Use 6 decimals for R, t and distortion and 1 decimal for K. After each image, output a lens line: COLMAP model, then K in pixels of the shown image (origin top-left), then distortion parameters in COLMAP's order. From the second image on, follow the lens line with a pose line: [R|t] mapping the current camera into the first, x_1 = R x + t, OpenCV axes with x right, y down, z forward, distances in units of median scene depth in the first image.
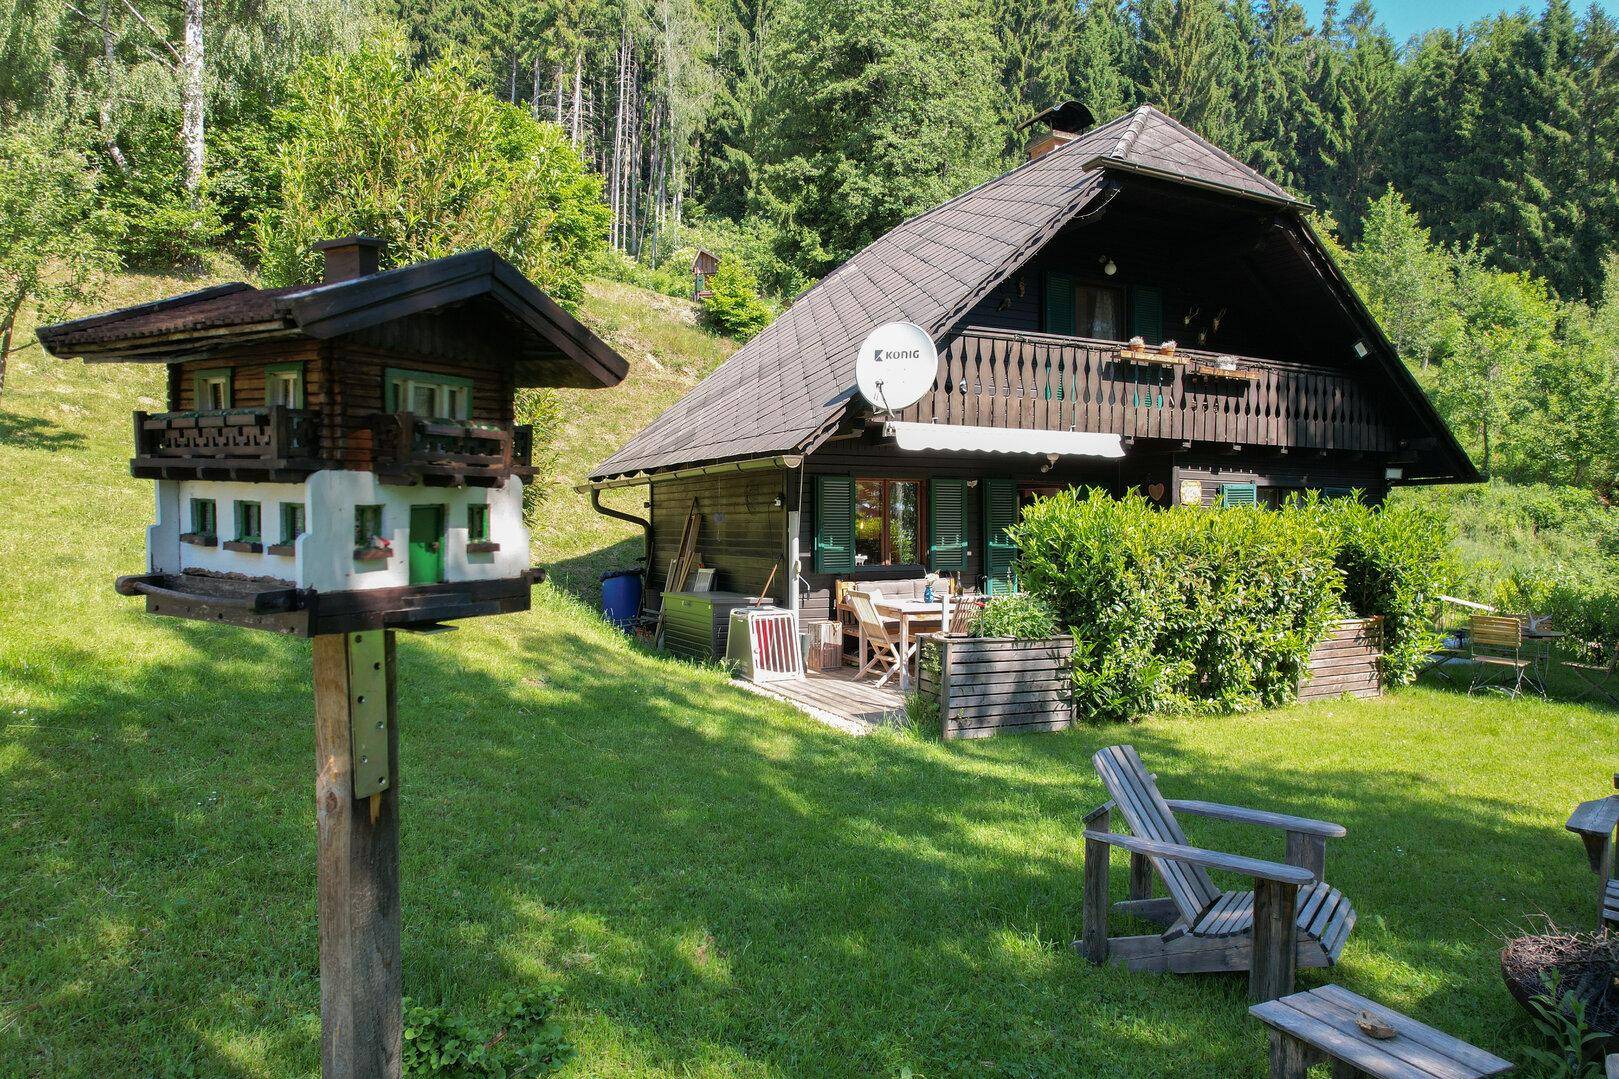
lens RADIAL K [[1035.1, 0, 809.5], [0, 1035.1, 539.5], [0, 0, 1]] dist [-0.076995, 0.068405]
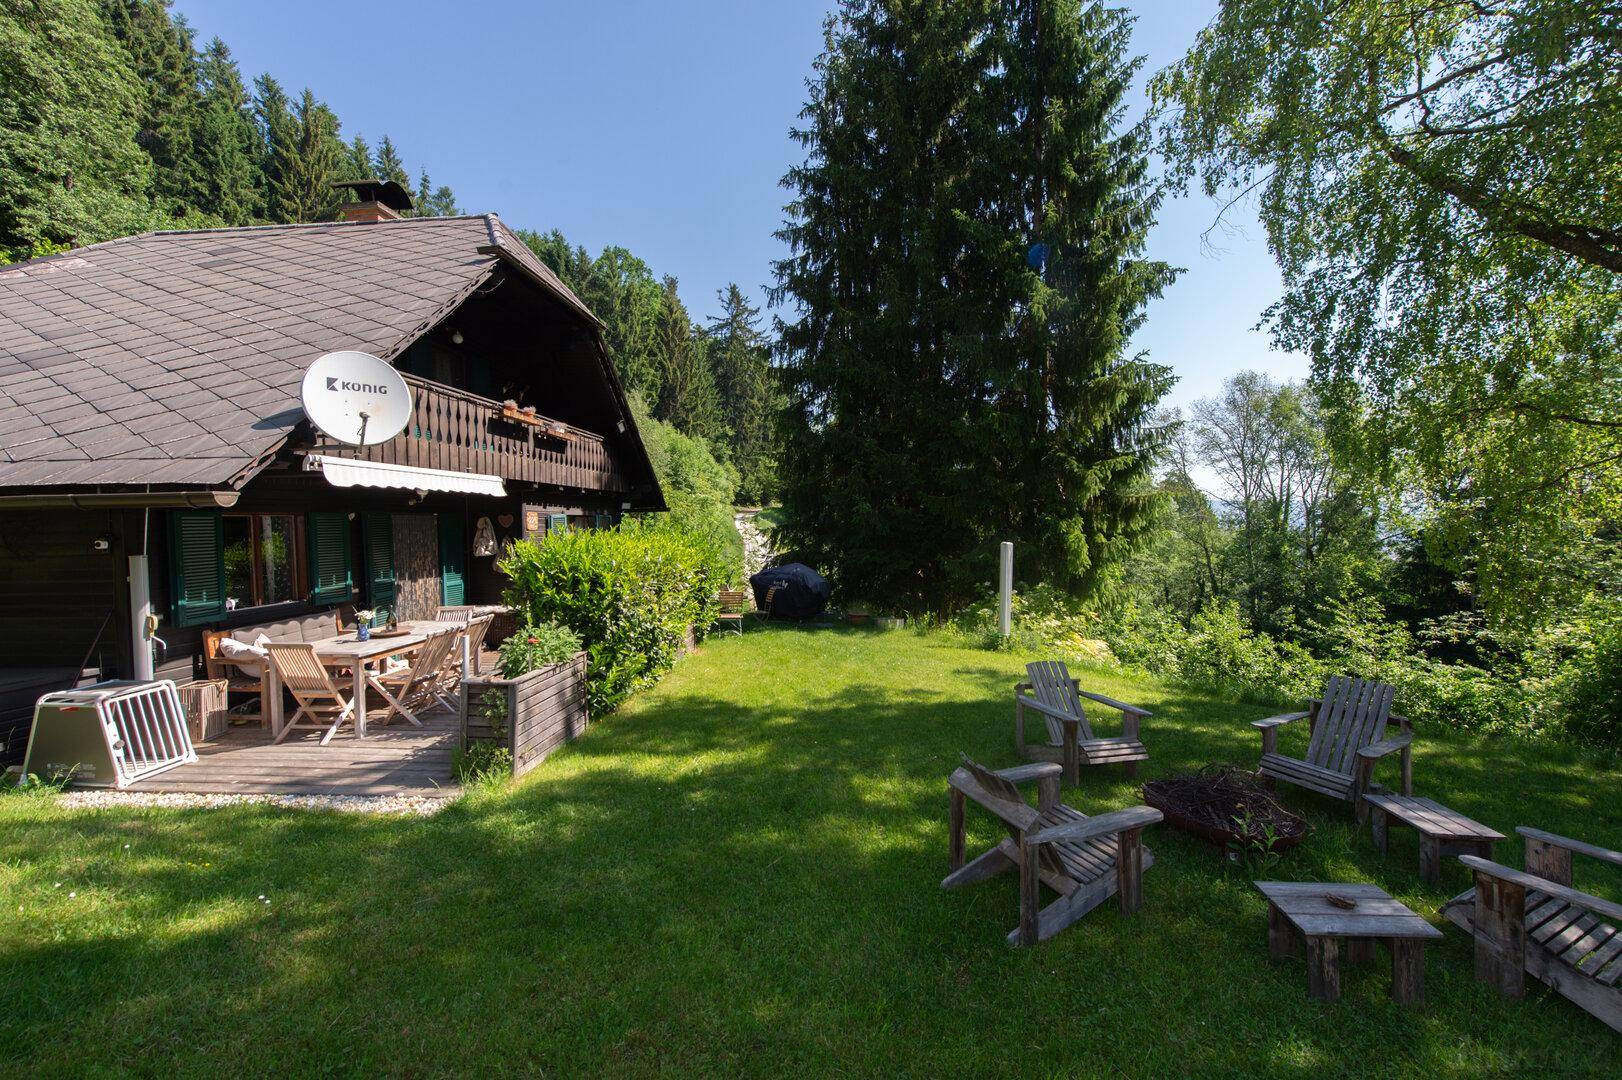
lens RADIAL K [[632.2, 0, 813.8], [0, 632.2, 531.6], [0, 0, 1]] dist [0.019037, -0.005925]
pose [[0.510343, -0.028178, 0.859509, -0.150034], [0.032377, 0.999384, 0.013540, -0.030091], [-0.859361, 0.020919, 0.510941, 0.251190]]
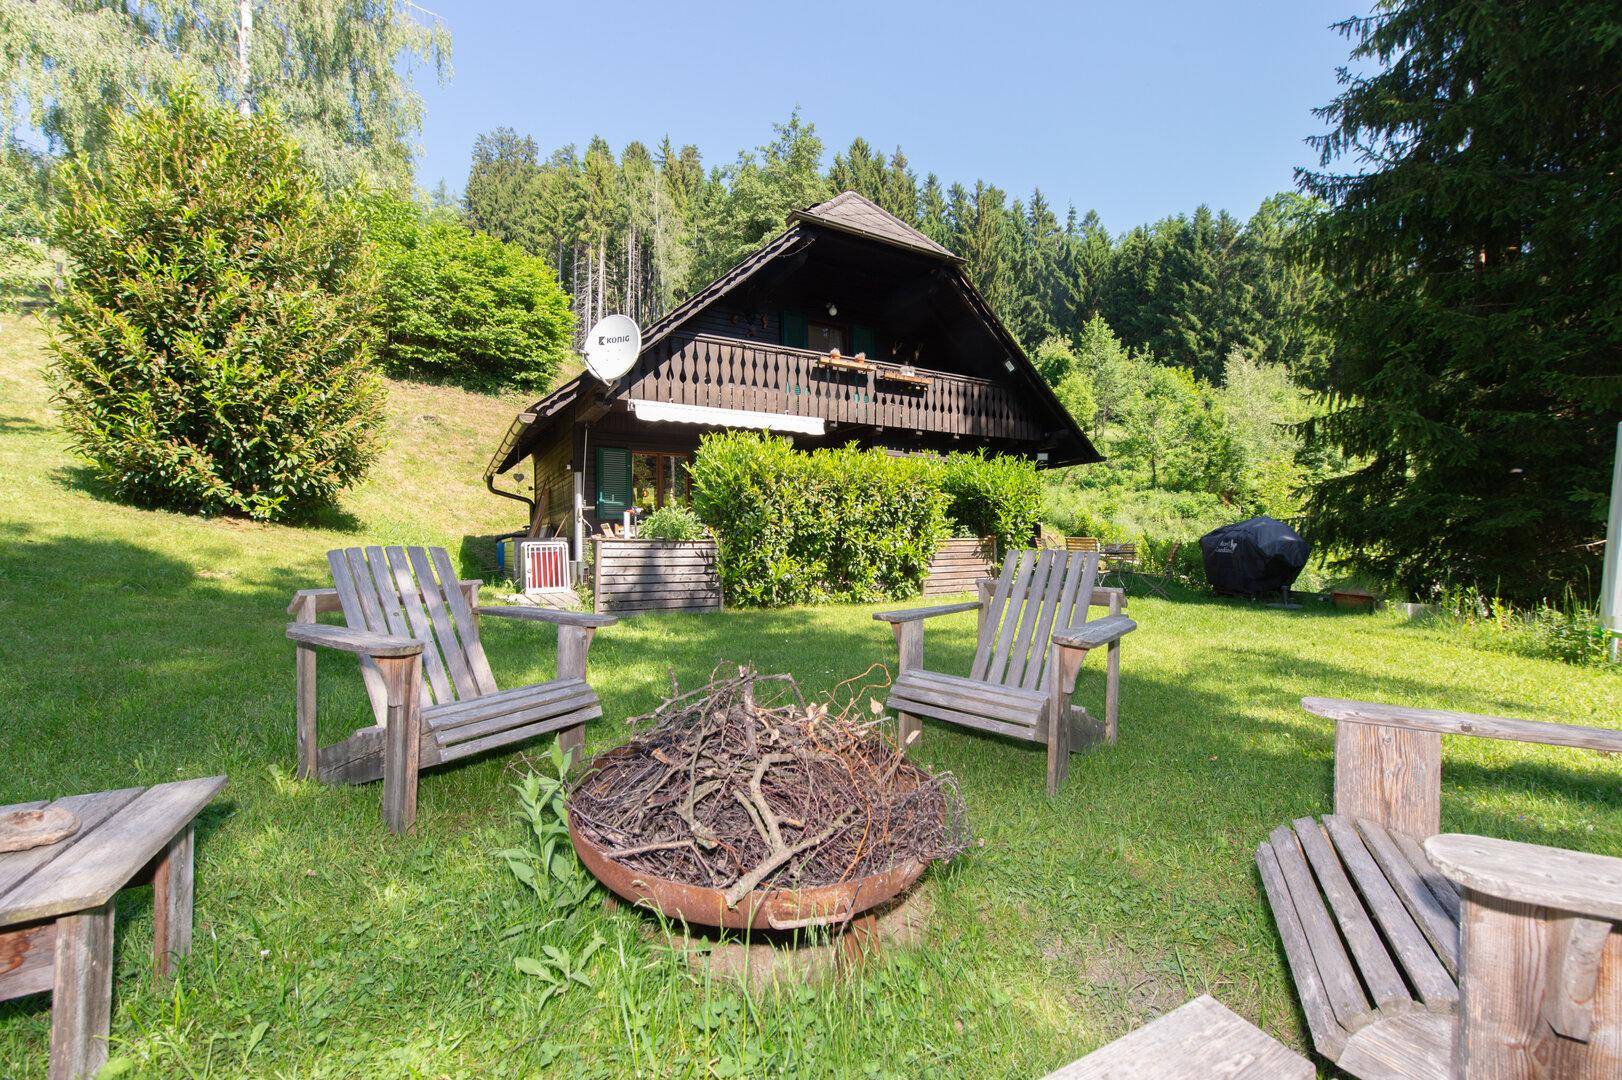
lens RADIAL K [[632.2, 0, 813.8], [0, 632.2, 531.6], [0, 0, 1]] dist [0.019037, -0.005925]
pose [[0.997953, -0.015957, 0.061936, 0.207640], [0.017870, 0.999376, -0.030461, 0.070147], [-0.061411, 0.031505, 0.997615, 0.128517]]
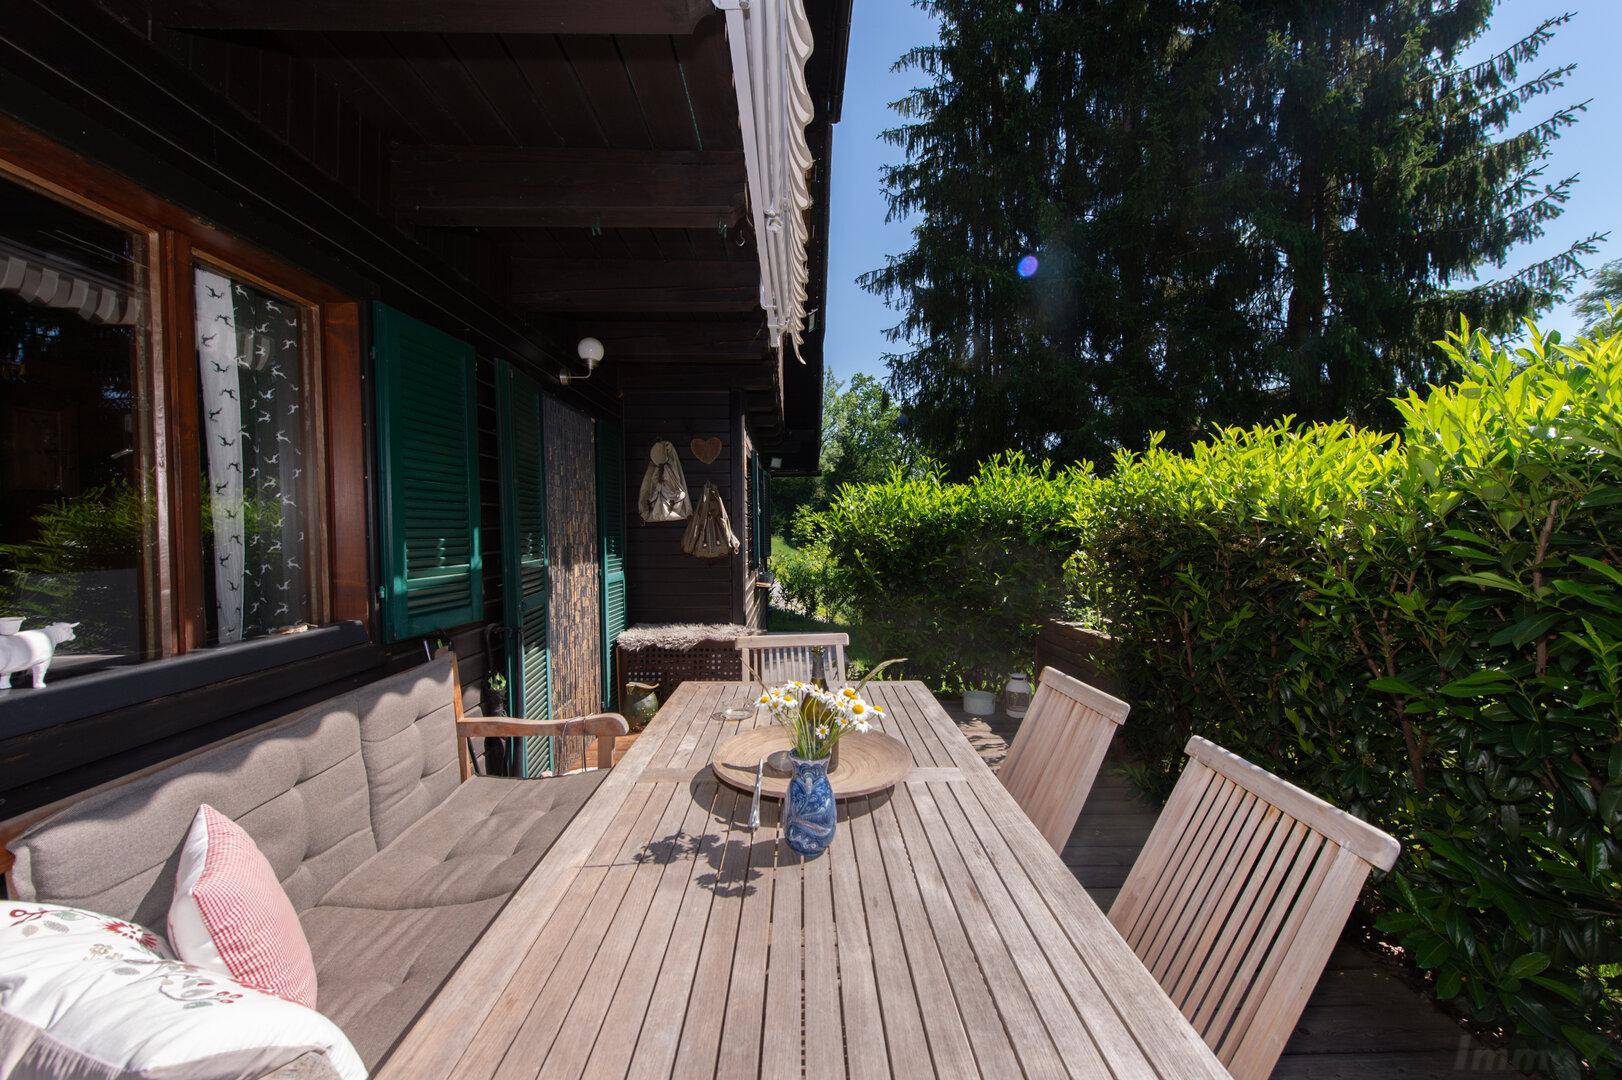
lens RADIAL K [[632.2, 0, 813.8], [0, 632.2, 531.6], [0, 0, 1]] dist [0.019037, -0.005925]
pose [[0.414752, -0.011935, 0.909856, 0.010542], [0.021278, 0.999768, 0.003415, 0.003711], [-0.909685, 0.017943, 0.414910, 0.763865]]
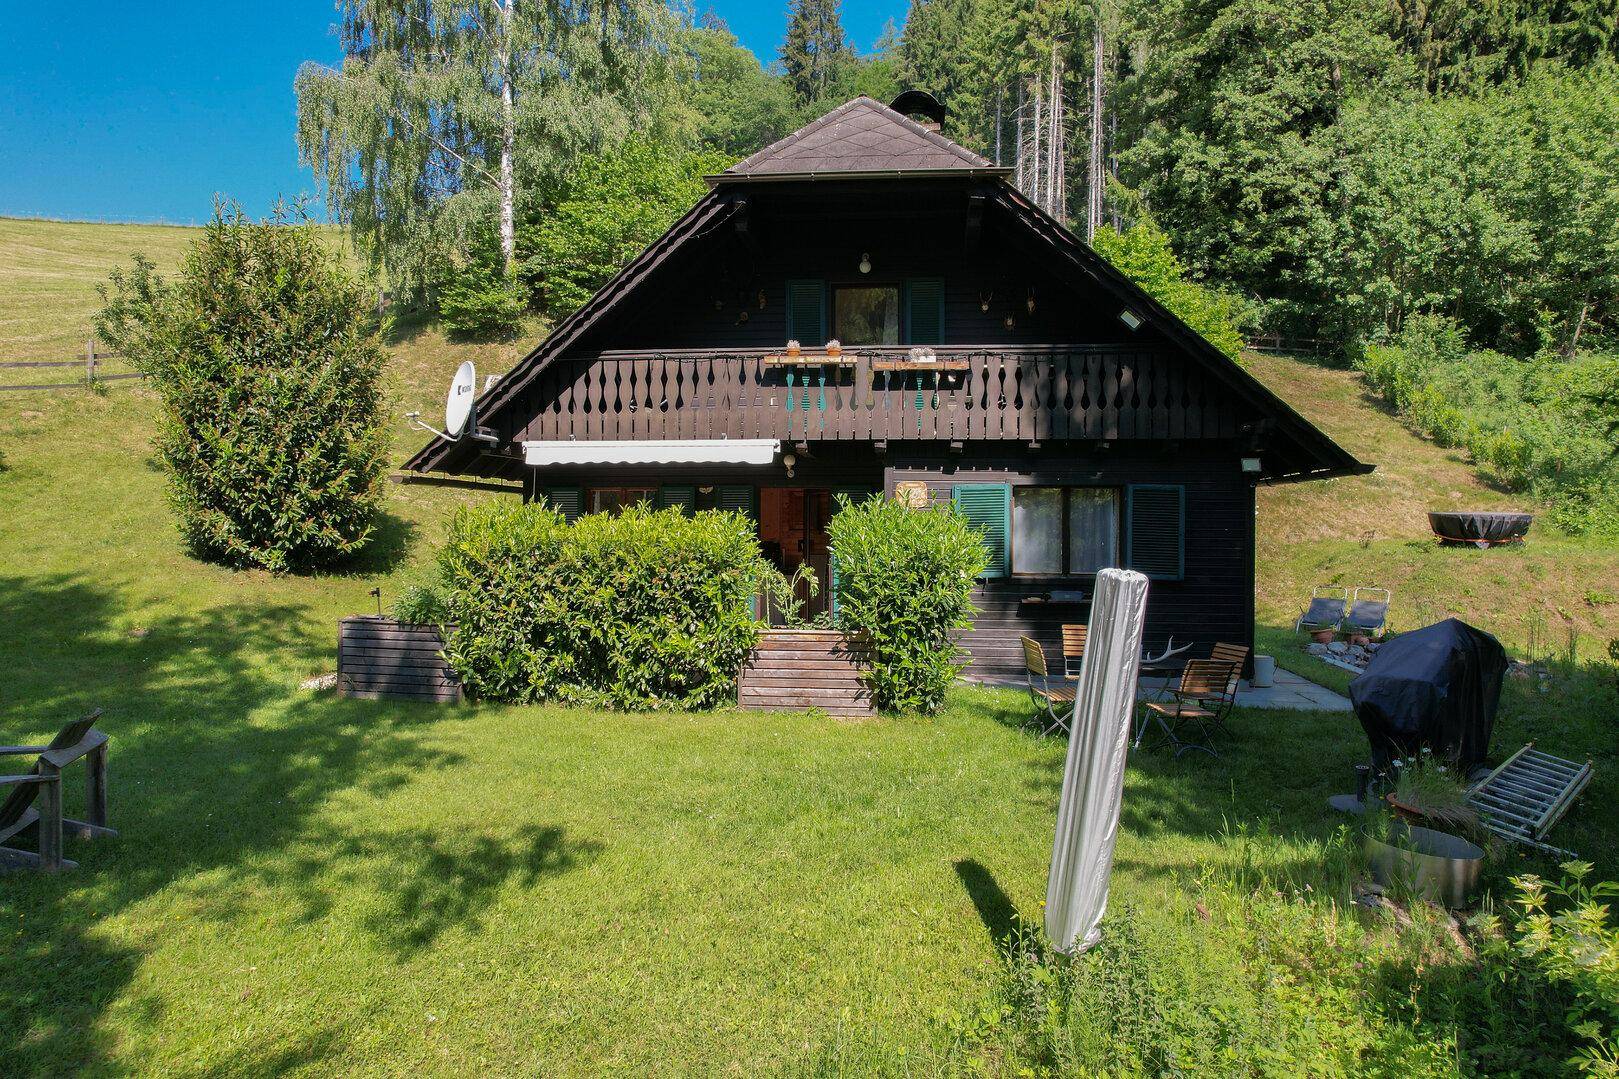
lens RADIAL K [[1037.5, 0, 811.8], [0, 1037.5, 536.1], [0, 0, 1]] dist [-0.070141, 0.069791]
pose [[0.843596, 0.004427, -0.536961, 0.782909], [-0.007823, 0.999961, -0.004047, -0.002909], [0.536922, 0.007615, 0.843597, 0.143665]]
